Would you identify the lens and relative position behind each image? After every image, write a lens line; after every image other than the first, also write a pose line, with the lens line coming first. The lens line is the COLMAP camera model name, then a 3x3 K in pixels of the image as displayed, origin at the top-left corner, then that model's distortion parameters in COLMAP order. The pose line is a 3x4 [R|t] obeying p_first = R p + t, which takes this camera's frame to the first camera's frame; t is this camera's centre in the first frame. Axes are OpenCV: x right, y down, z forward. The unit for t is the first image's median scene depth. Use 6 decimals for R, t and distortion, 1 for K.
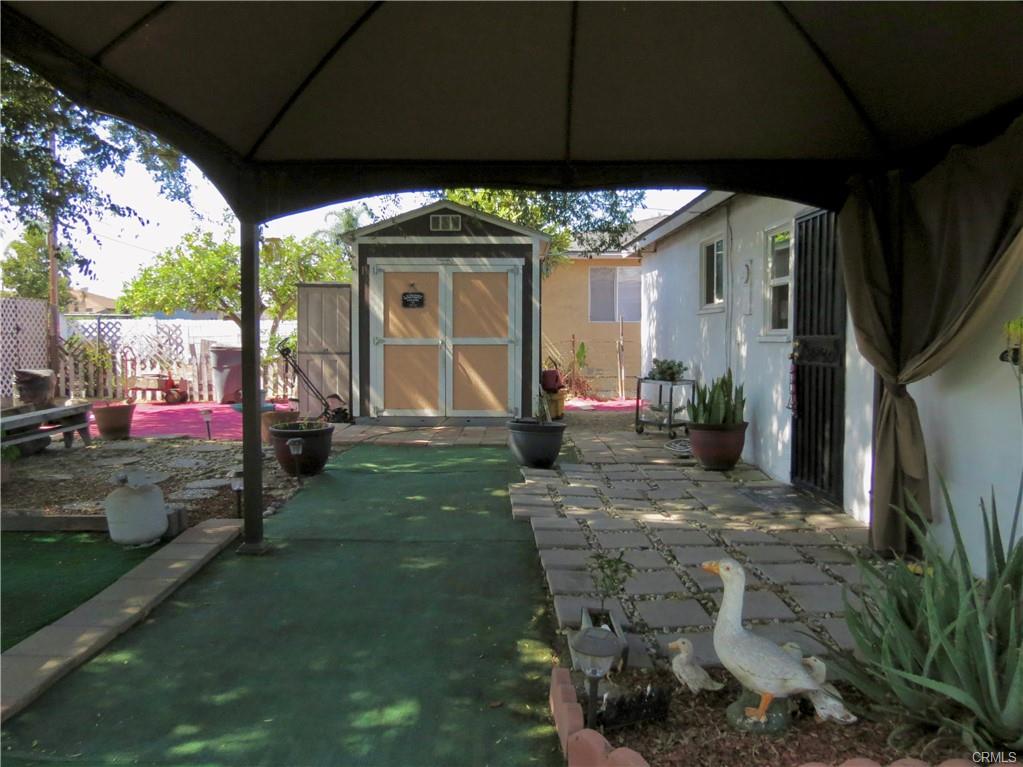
lens RADIAL K [[727.0, 0, 511.5], [0, 727.0, 383.5], [0, 0, 1]] dist [-0.021625, -0.000756]
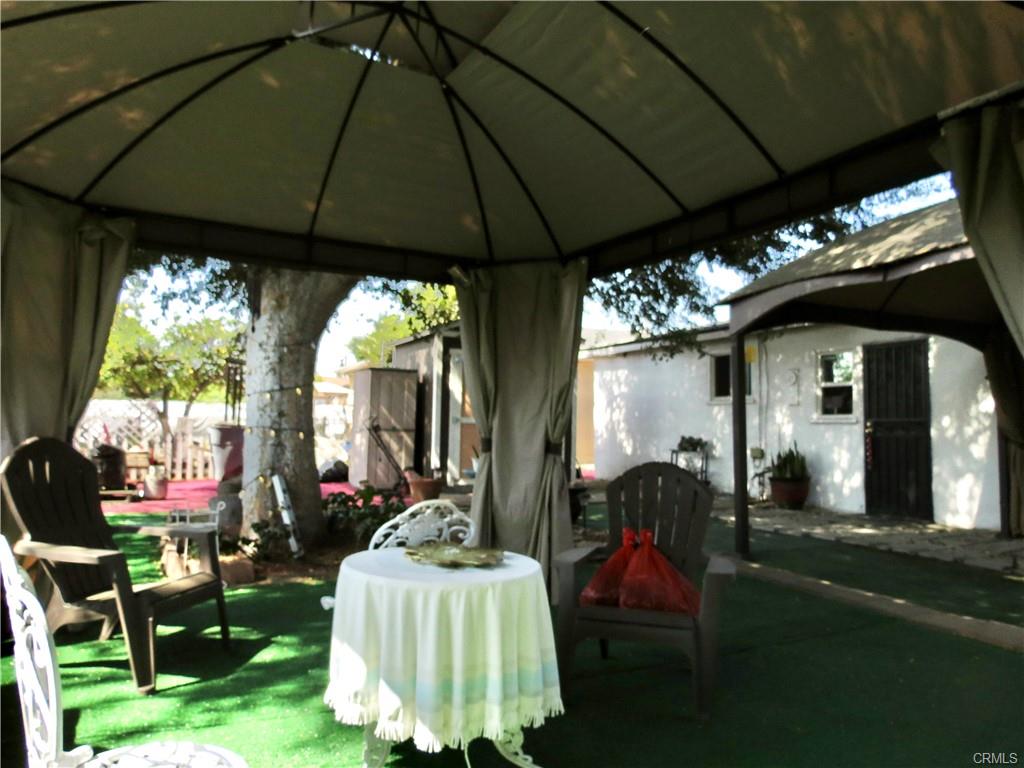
lens RADIAL K [[727.7, 0, 512.0], [0, 727.7, 384.0], [0, 0, 1]] dist [-0.021625, -0.000756]
pose [[0.917307, 0.020430, 0.397656, -0.566204], [0.019237, 0.995243, -0.095509, -0.002600], [-0.397716, 0.095261, 0.912550, -0.104993]]
